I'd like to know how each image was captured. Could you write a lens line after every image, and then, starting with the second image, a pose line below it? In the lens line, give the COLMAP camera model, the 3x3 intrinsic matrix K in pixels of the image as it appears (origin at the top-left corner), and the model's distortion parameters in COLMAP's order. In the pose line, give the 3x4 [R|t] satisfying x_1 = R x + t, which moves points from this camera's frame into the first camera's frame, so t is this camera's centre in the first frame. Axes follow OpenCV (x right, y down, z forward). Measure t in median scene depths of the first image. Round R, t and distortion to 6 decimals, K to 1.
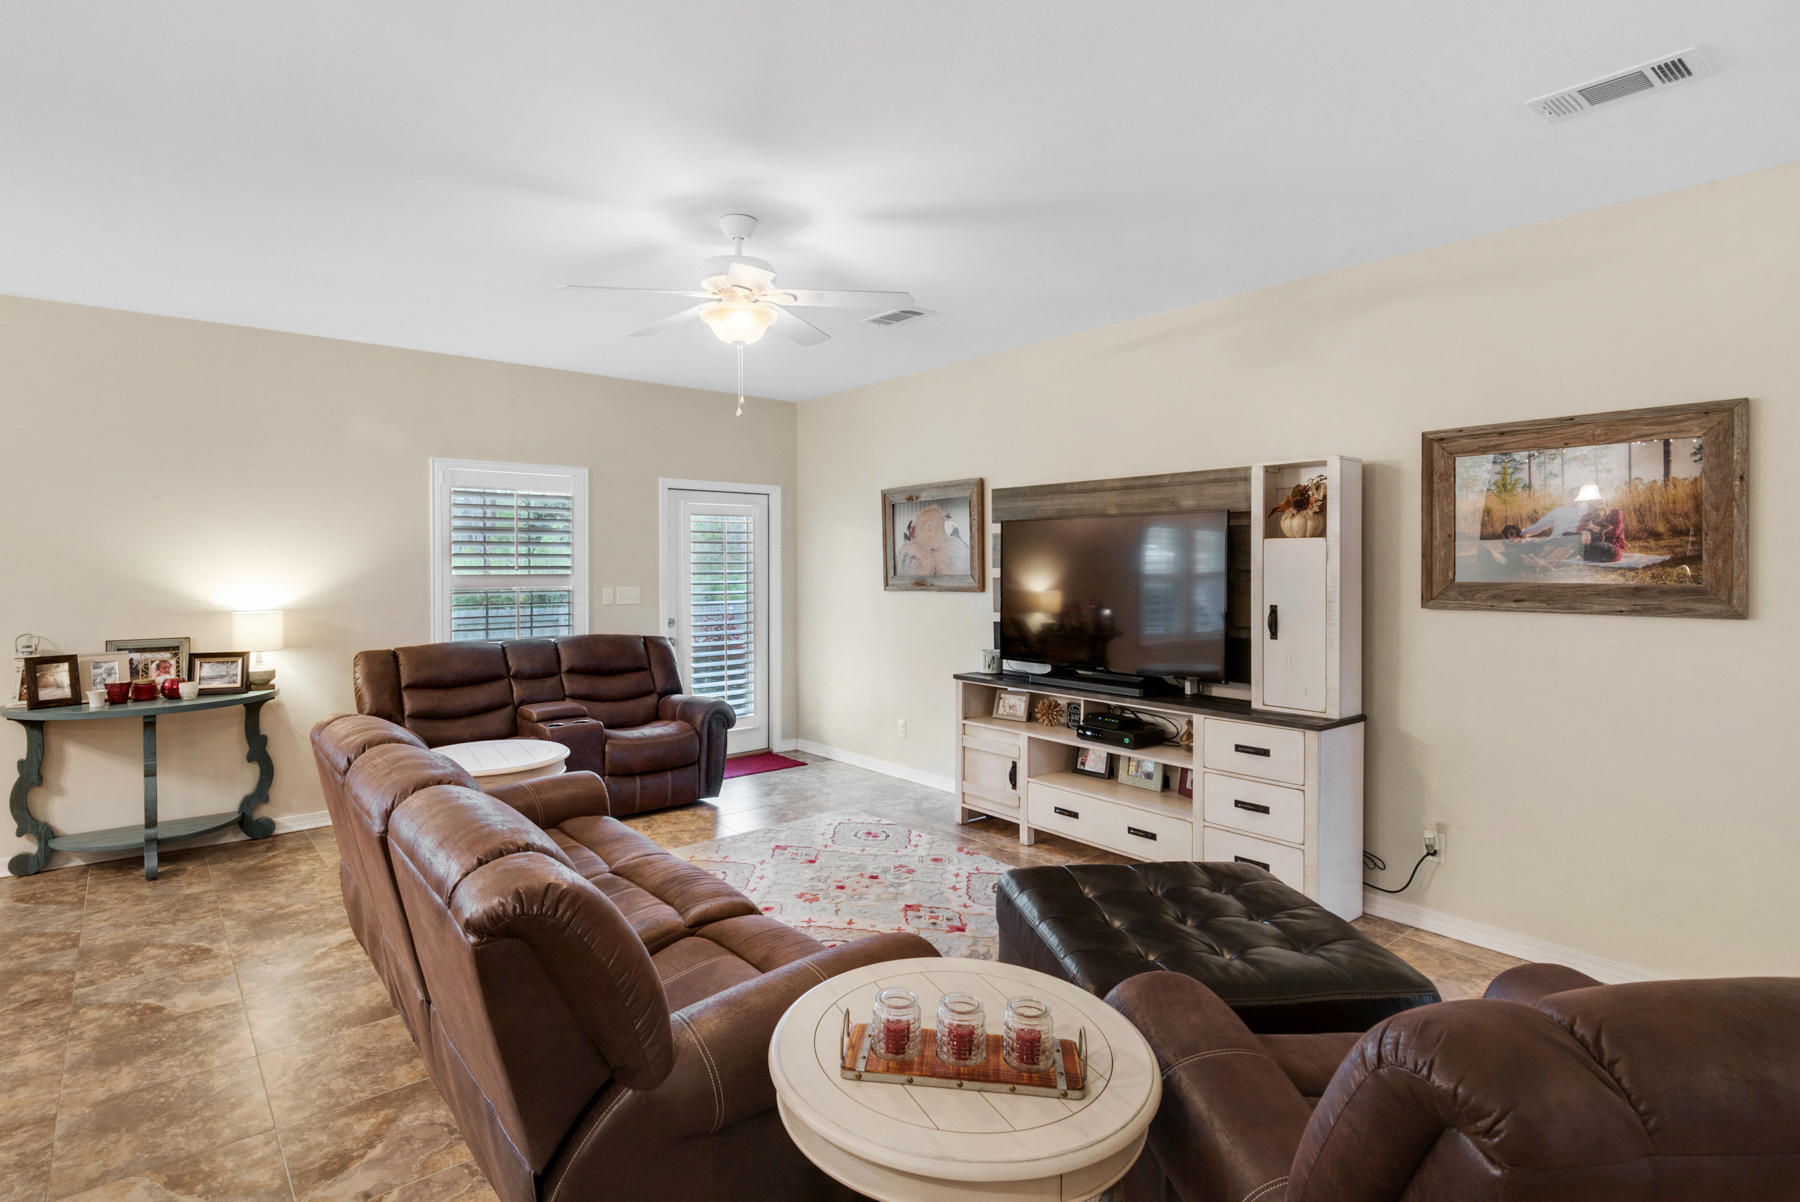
lens RADIAL K [[861.9, 0, 898.0], [0, 861.9, 575.1], [0, 0, 1]] dist [0.012711, -0.008469]
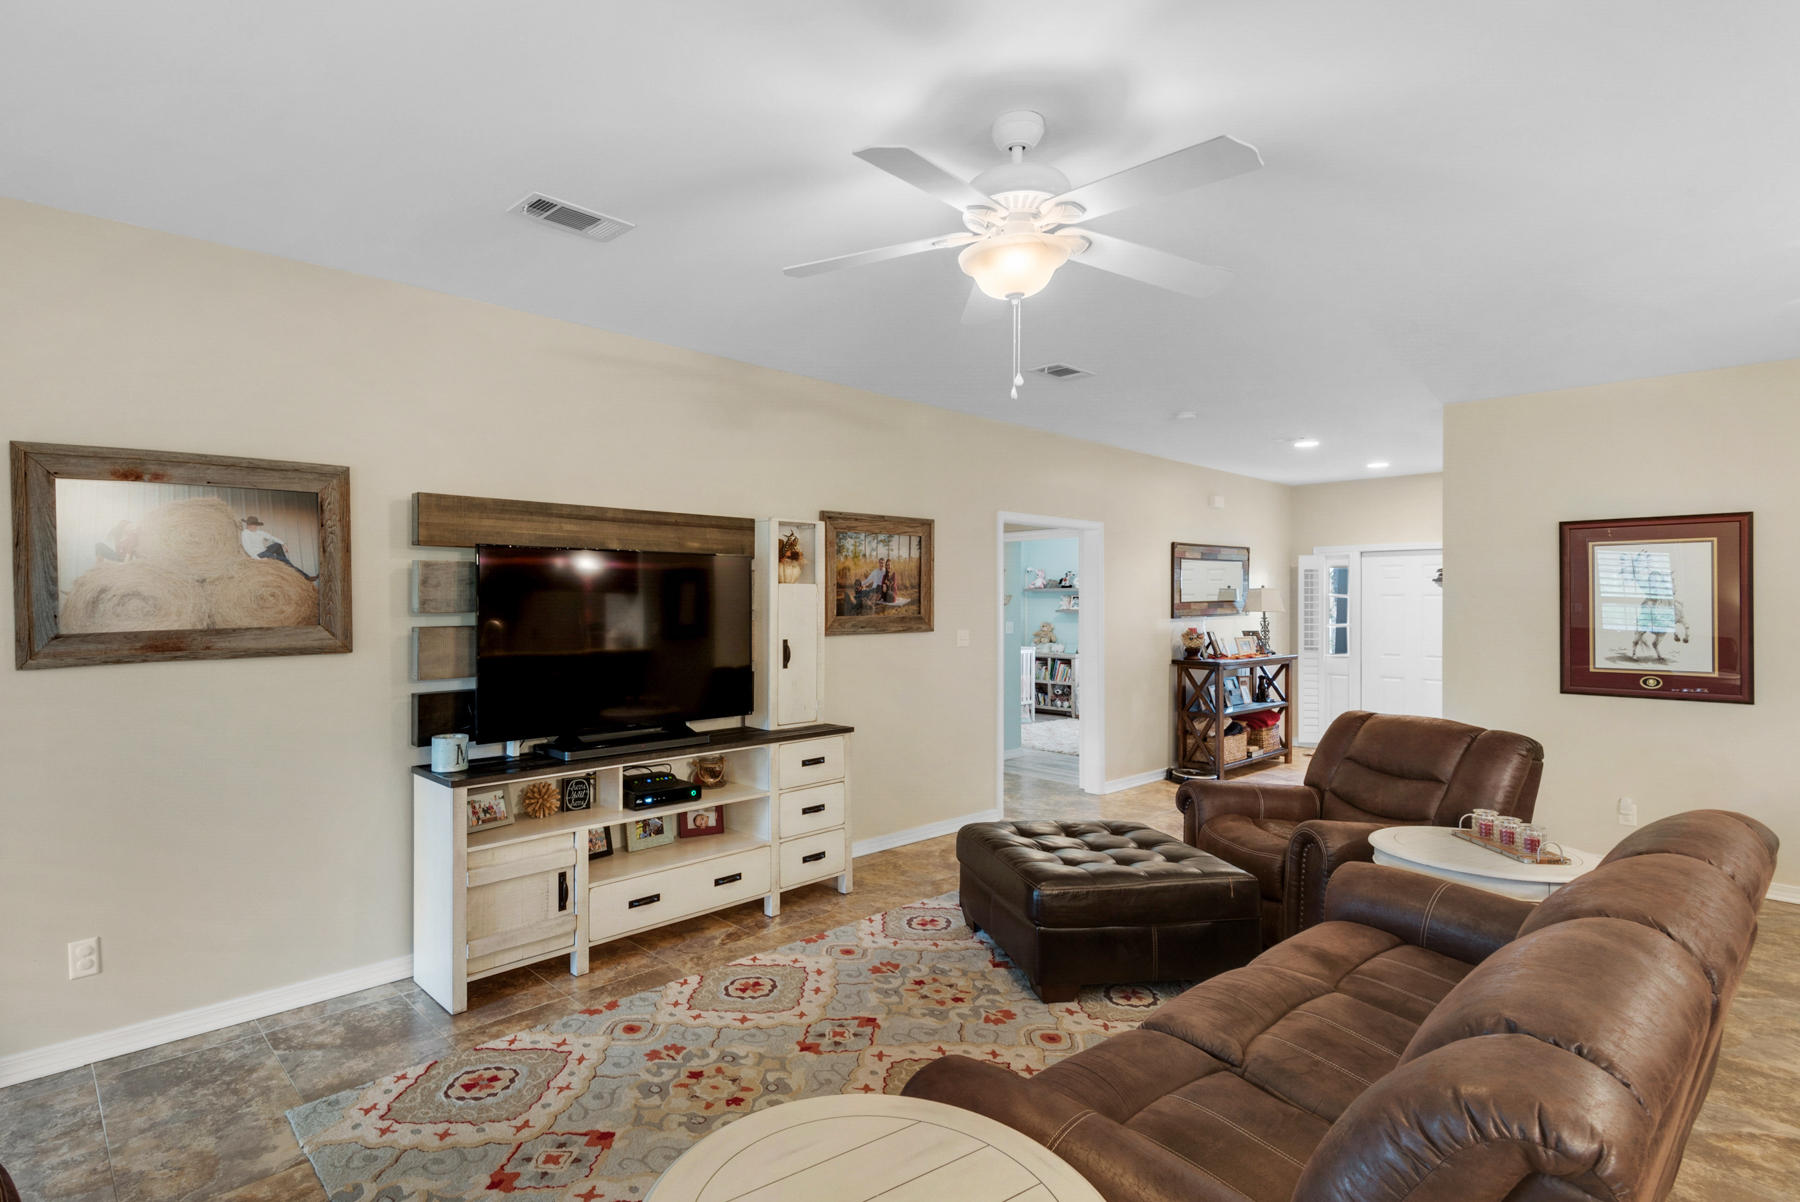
lens RADIAL K [[883.5, 0, 776.9], [0, 883.5, 605.9], [0, 0, 1]] dist [-0.014185, -0.001556]
pose [[-0.002866, -0.006181, 0.999977, -0.629870], [0.016093, 0.999851, 0.006226, -0.015207], [-0.999866, 0.016111, -0.002766, 0.827732]]
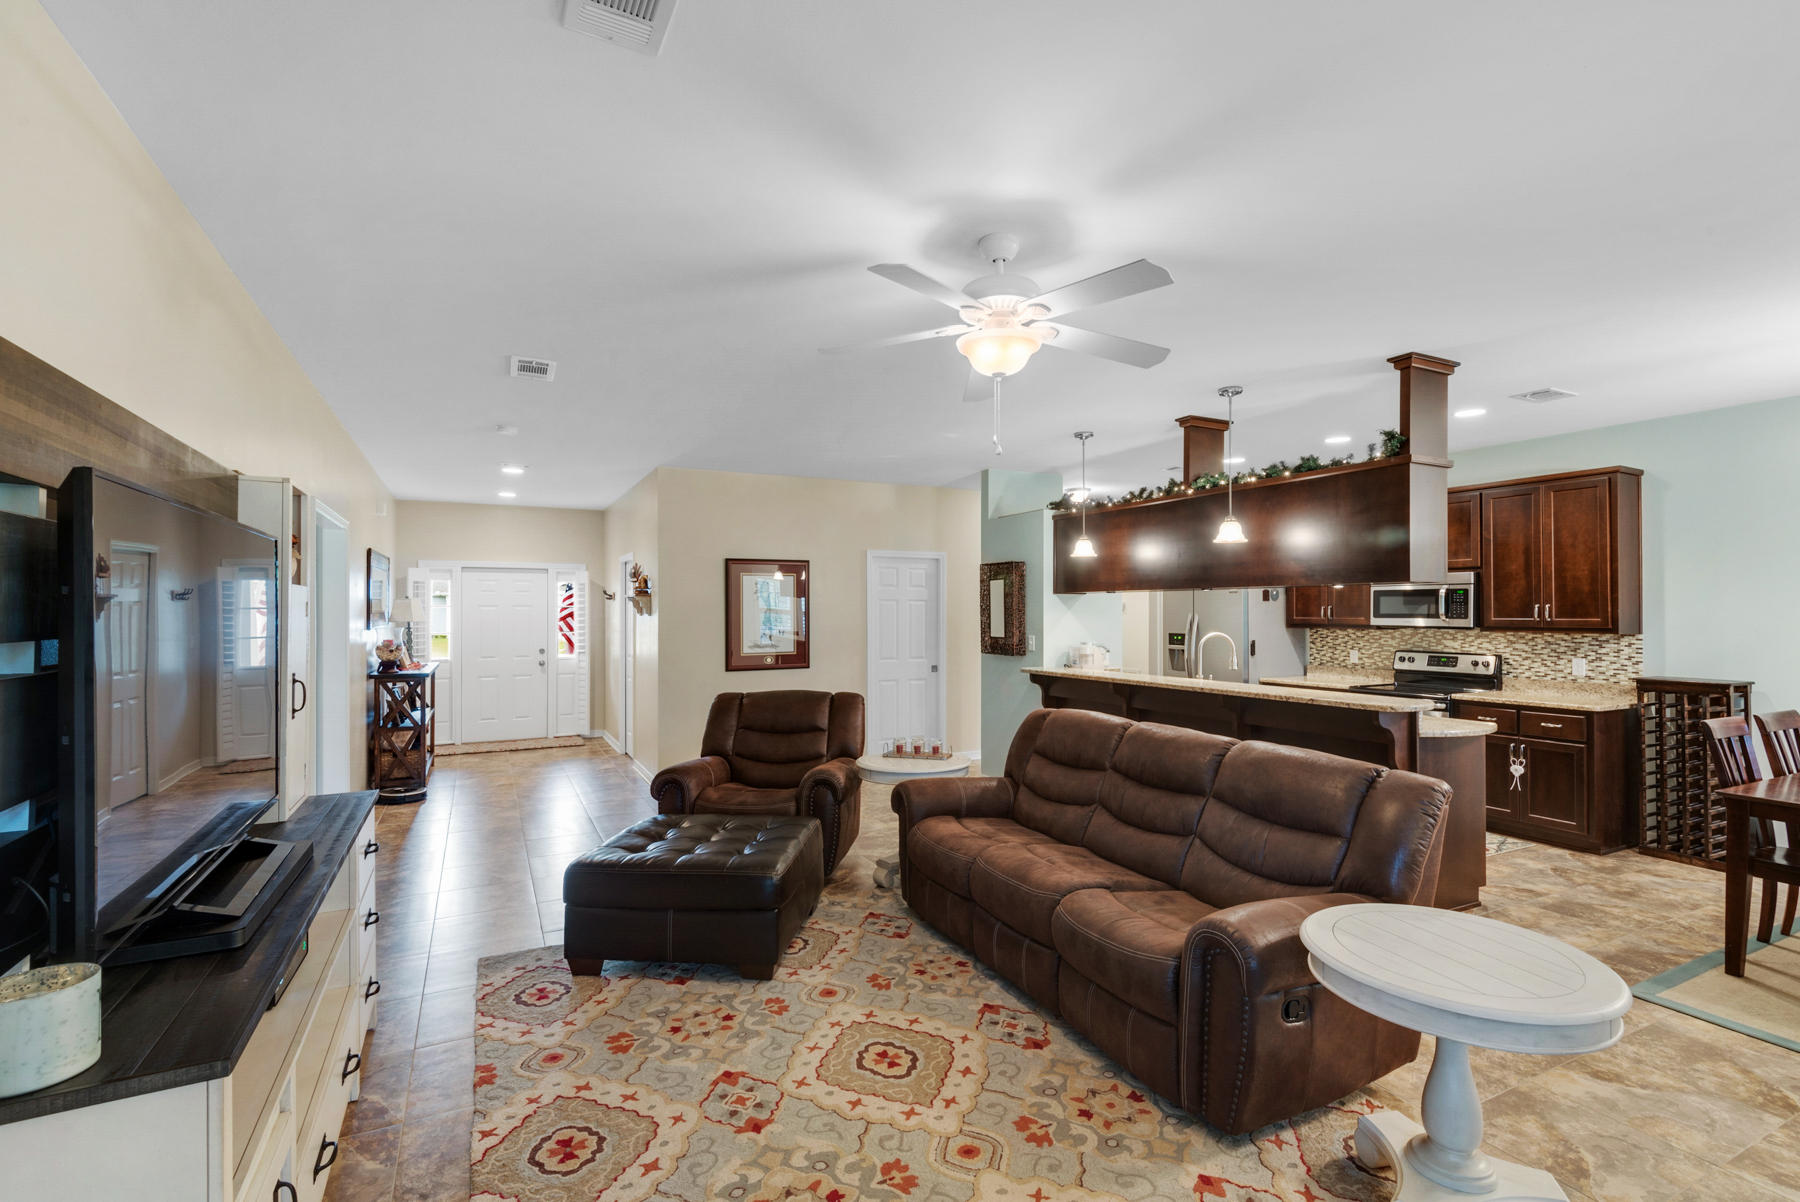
lens RADIAL K [[830.2, 0, 909.6], [0, 830.2, 601.3], [0, 0, 1]] dist [0.015227, -0.002148]
pose [[-0.976765, 0.003061, 0.214292, -0.200933], [0.004712, 0.999963, 0.007197, -0.025845], [-0.214262, 0.008040, -0.976743, 1.304679]]
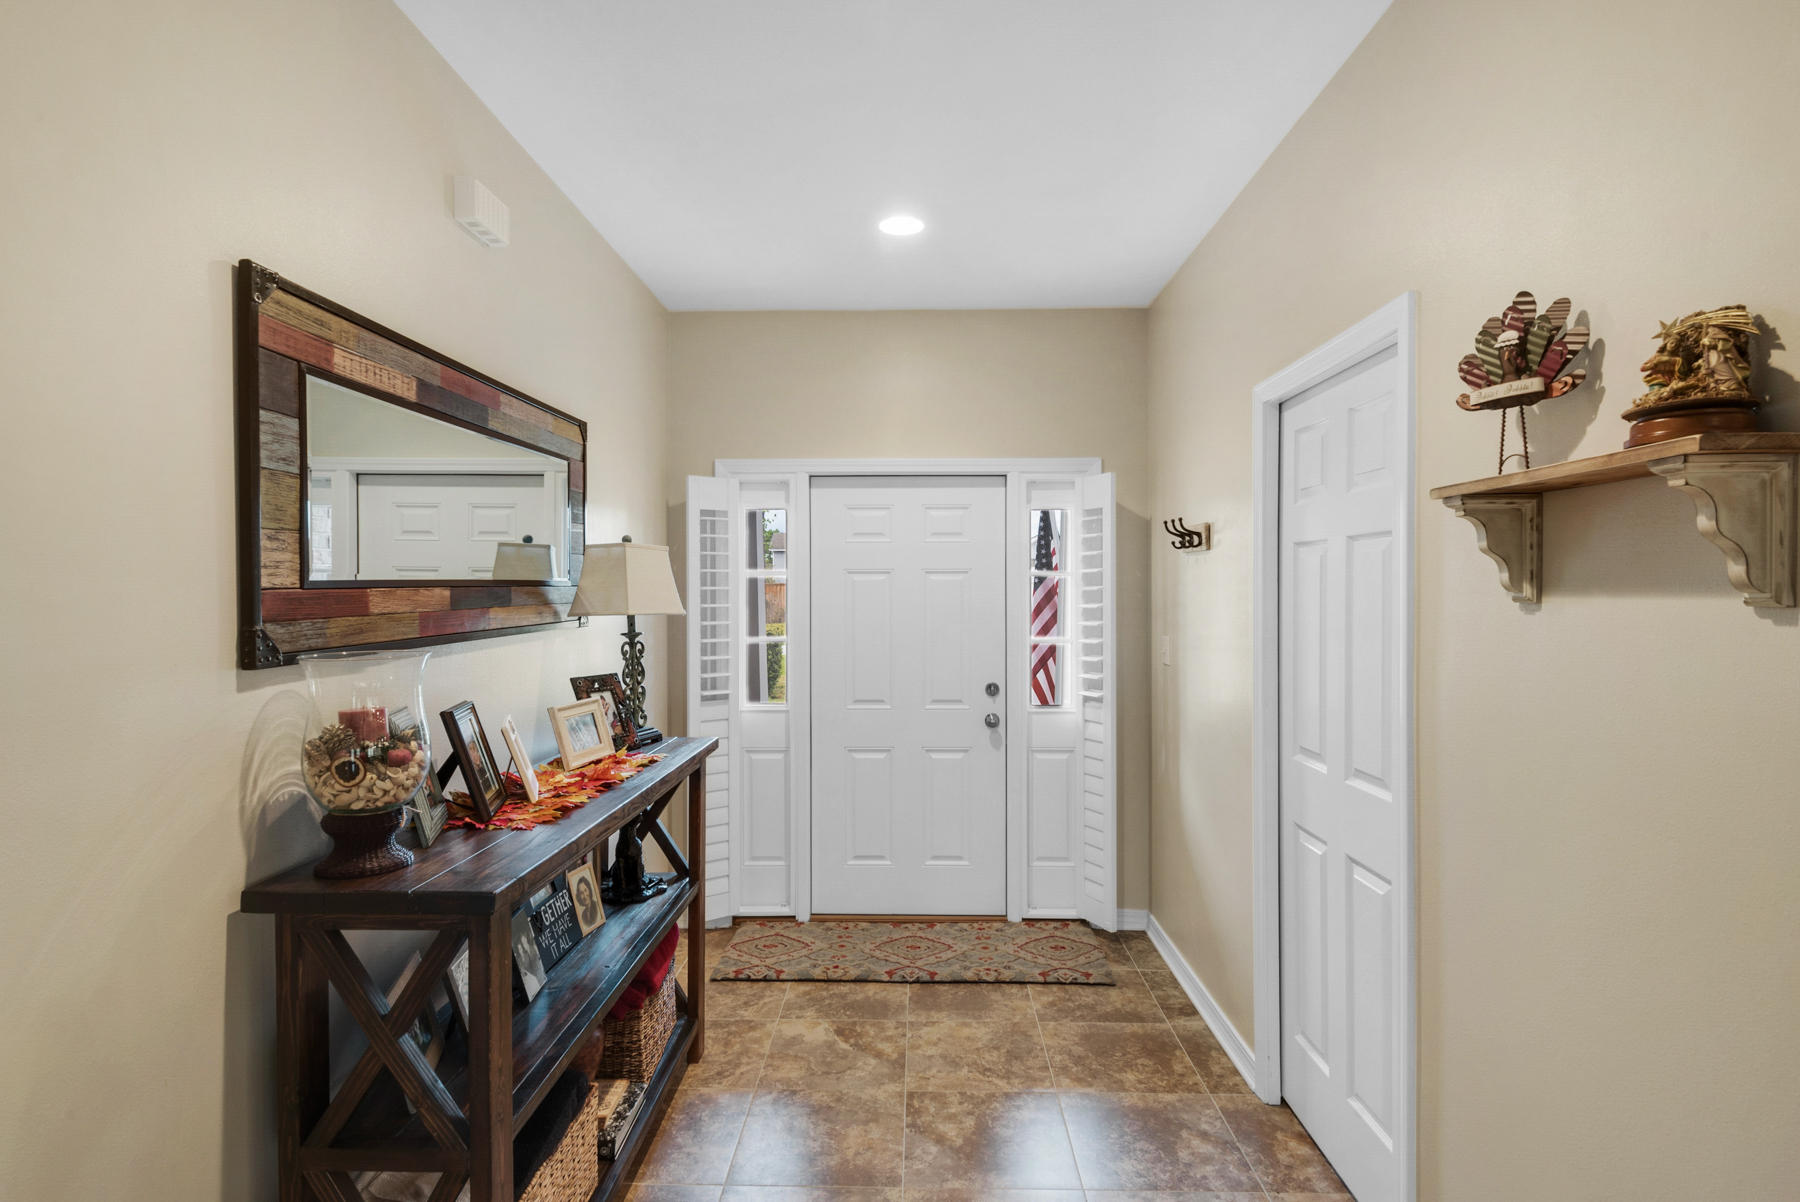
lens RADIAL K [[967.2, 0, 896.4], [0, 967.2, 595.6], [0, 0, 1]] dist [0.029807, -0.018199]
pose [[-0.750342, -0.002440, 0.661045, 0.630645], [0.012163, 0.999773, 0.017495, 0.001941], [-0.660938, 0.021167, -0.750142, 0.182836]]
